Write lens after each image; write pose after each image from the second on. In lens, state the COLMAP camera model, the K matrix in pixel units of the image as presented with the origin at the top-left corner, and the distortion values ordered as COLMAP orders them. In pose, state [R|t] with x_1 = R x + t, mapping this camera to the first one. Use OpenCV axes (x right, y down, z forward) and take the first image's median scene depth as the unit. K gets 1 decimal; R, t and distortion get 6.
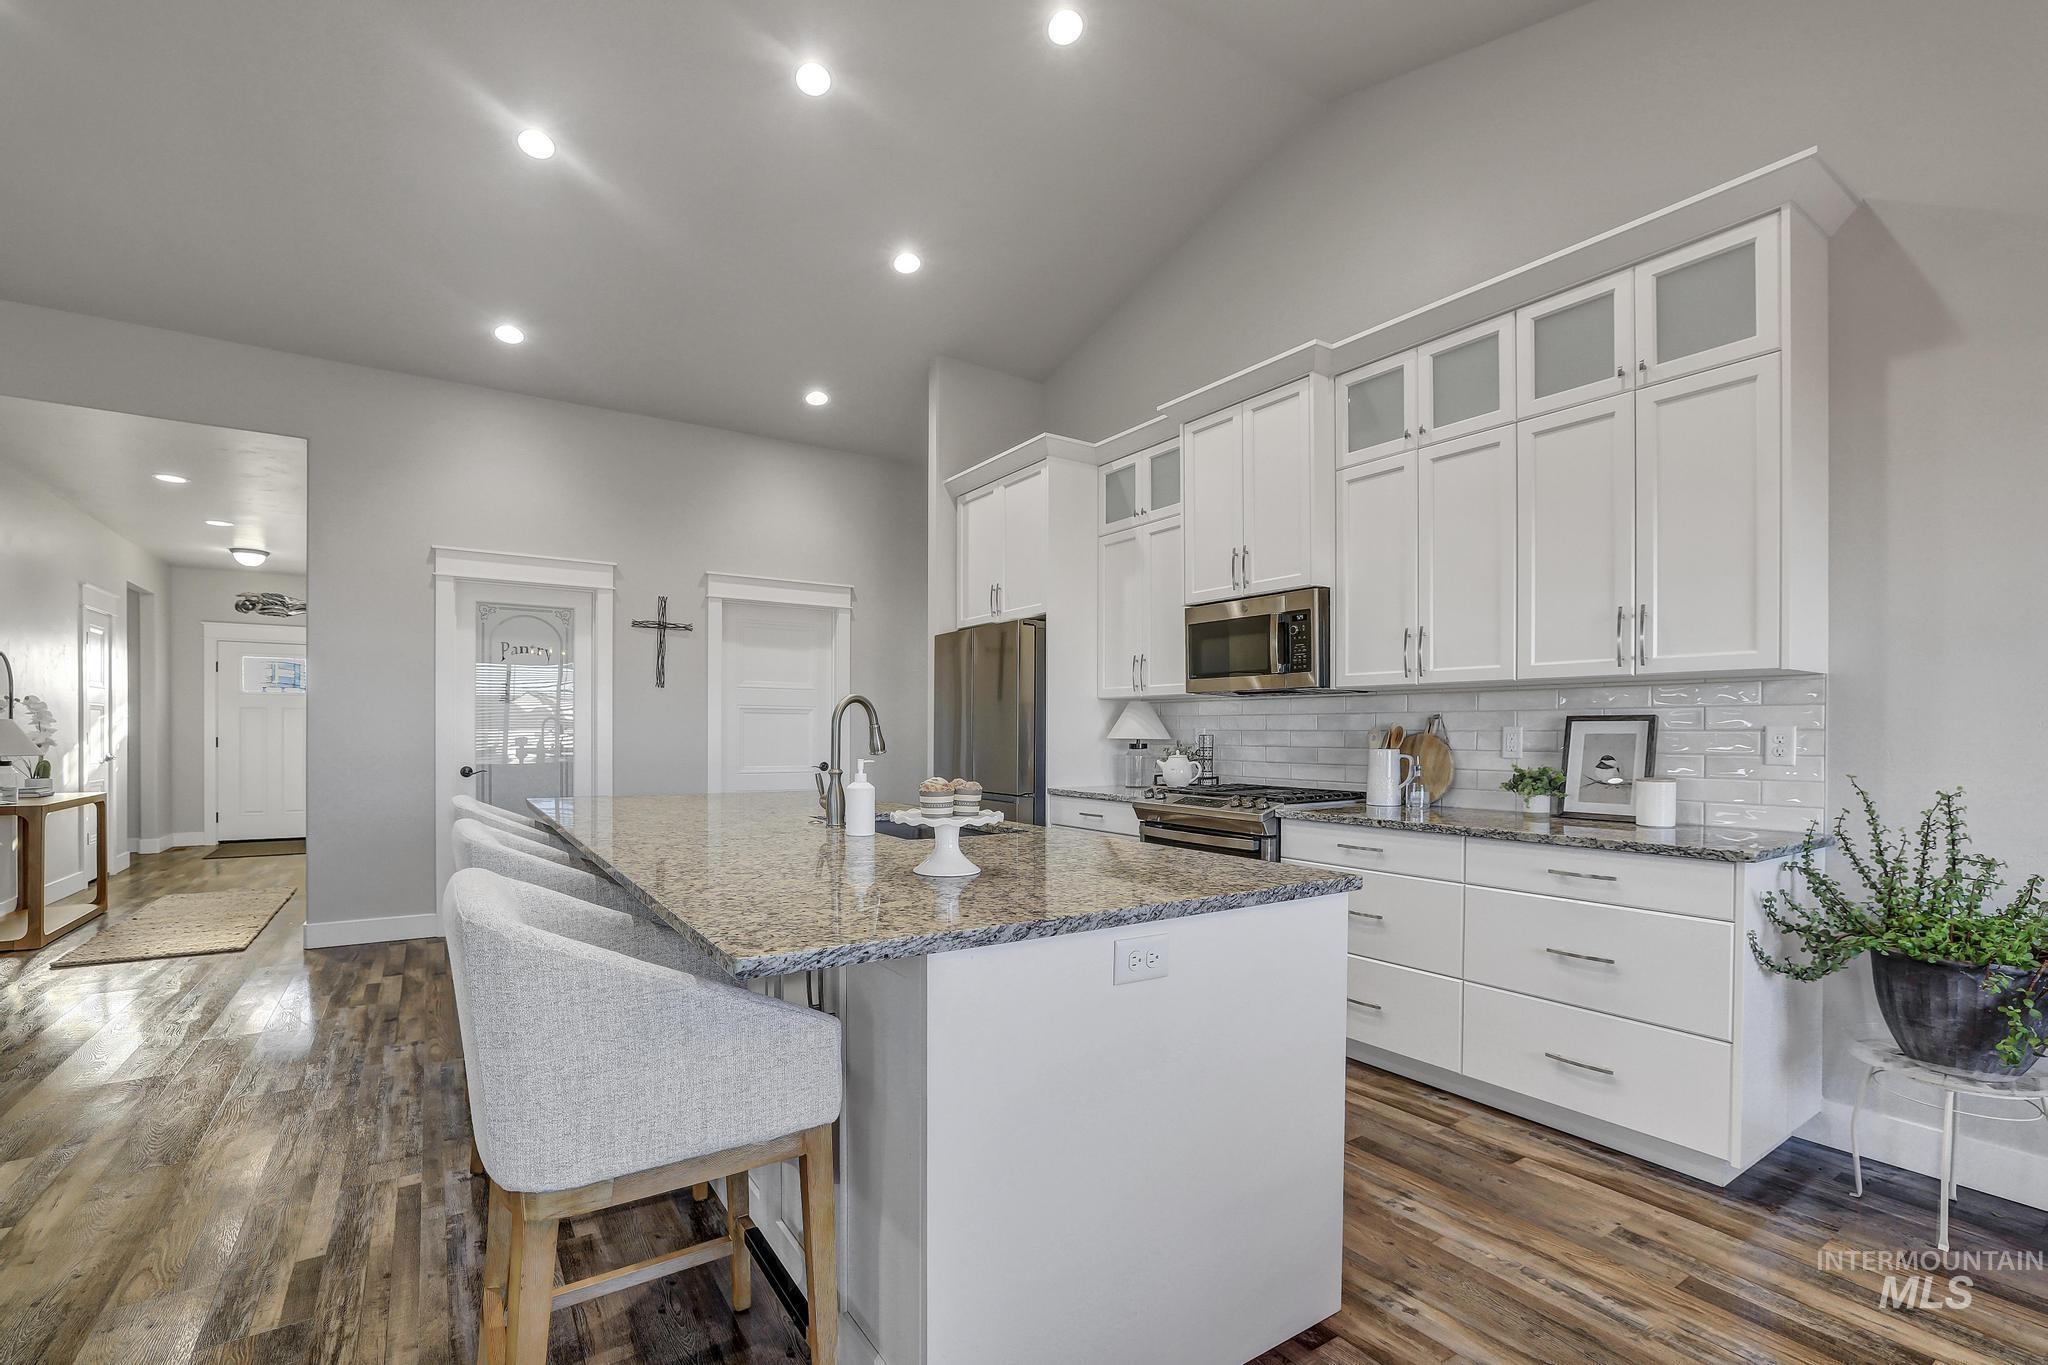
lens RADIAL K [[901.0, 0, 1042.3], [0, 901.0, 731.7], [0, 0, 1]] dist [-0.024151, 0.004185]
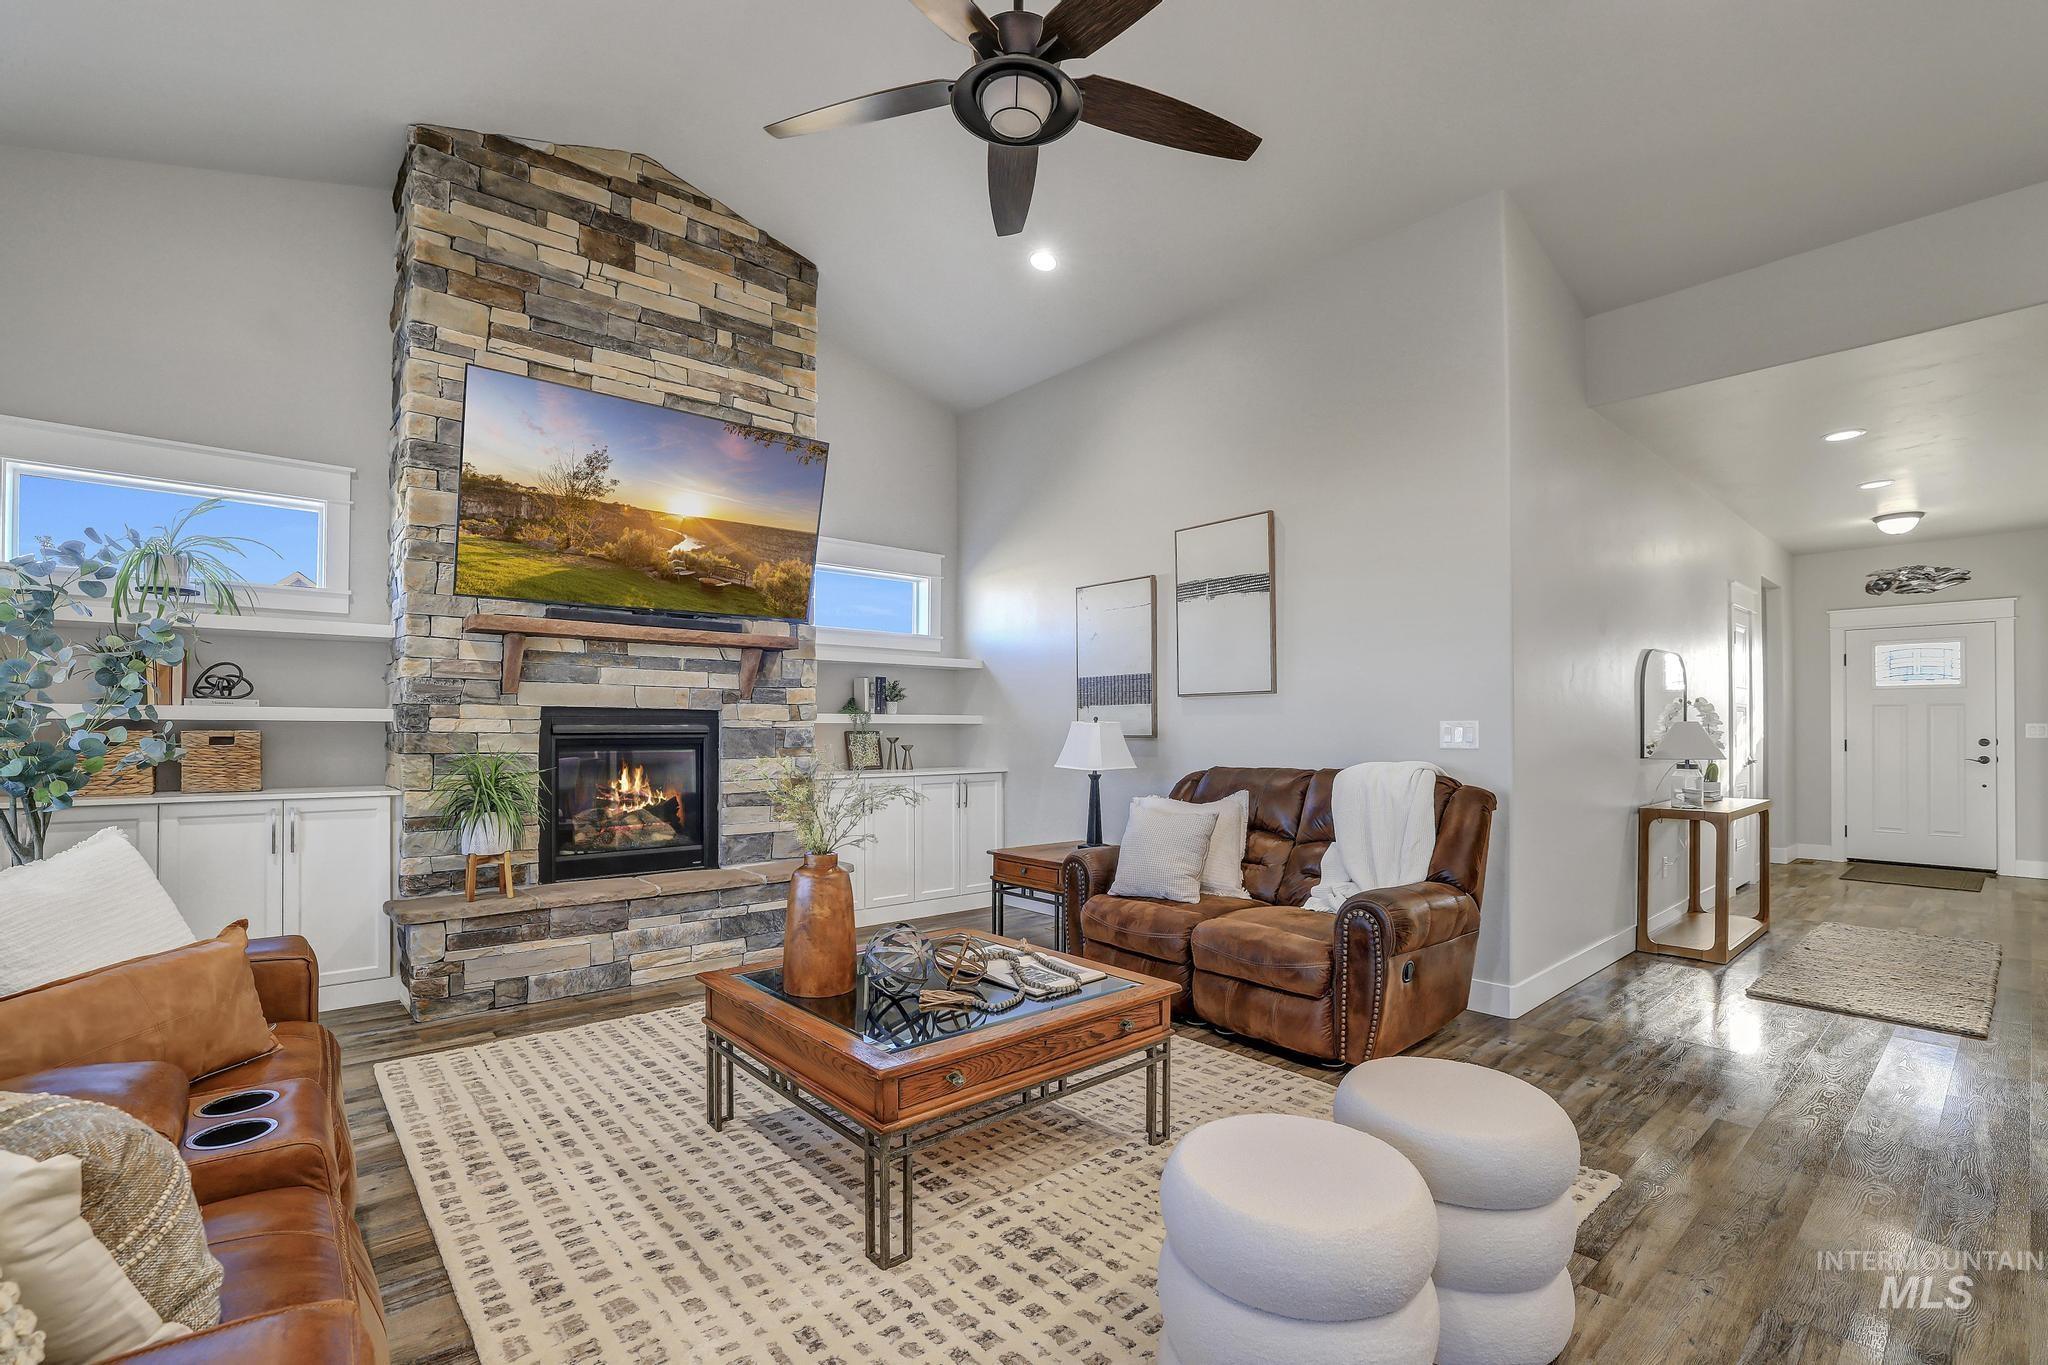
lens RADIAL K [[901.0, 0, 1020.0], [0, 901.0, 722.7], [0, 0, 1]] dist [-0.024151, 0.004185]
pose [[0.128557, -0.014661, -0.991594, -0.186329], [0.003129, 0.999892, -0.014378, -0.001451], [0.991697, -0.001254, 0.128589, 0.081338]]
